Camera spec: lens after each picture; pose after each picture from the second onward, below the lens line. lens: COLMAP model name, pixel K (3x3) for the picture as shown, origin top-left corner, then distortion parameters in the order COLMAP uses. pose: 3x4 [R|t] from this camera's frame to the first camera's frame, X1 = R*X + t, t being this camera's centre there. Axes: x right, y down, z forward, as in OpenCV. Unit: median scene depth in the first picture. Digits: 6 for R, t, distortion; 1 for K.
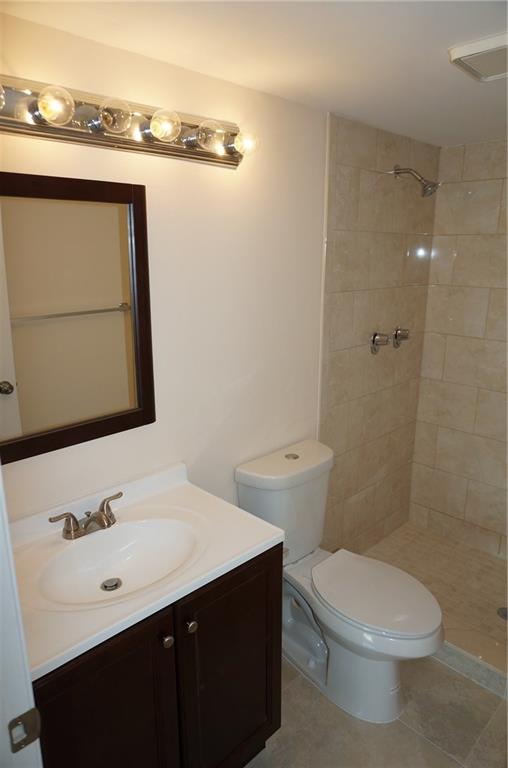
lens RADIAL K [[512.2, 0, 254.0], [0, 512.2, 384.0], [0, 0, 1]] dist [-0.058073, 0.043406]
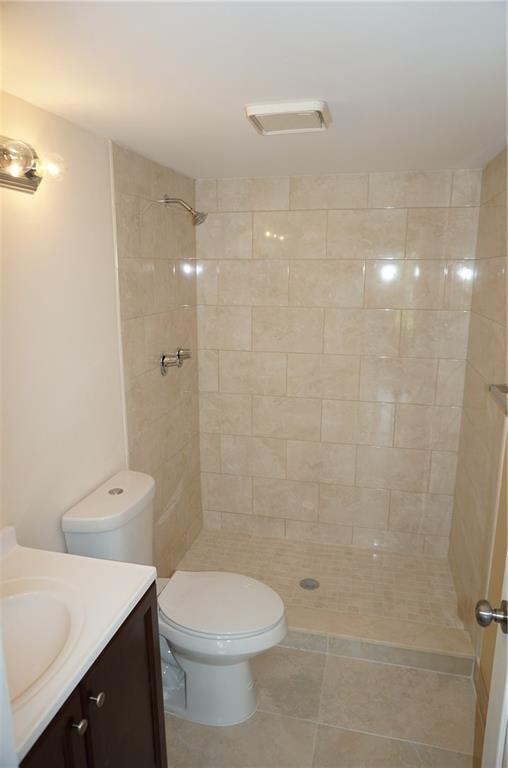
lens RADIAL K [[512.2, 0, 254.0], [0, 512.2, 384.0], [0, 0, 1]] dist [-0.058073, 0.043406]
pose [[0.850104, -0.117649, 0.513305, -0.142288], [0.132839, 0.991112, 0.007162, -0.025580], [-0.509586, 0.062099, 0.858176, 0.025241]]
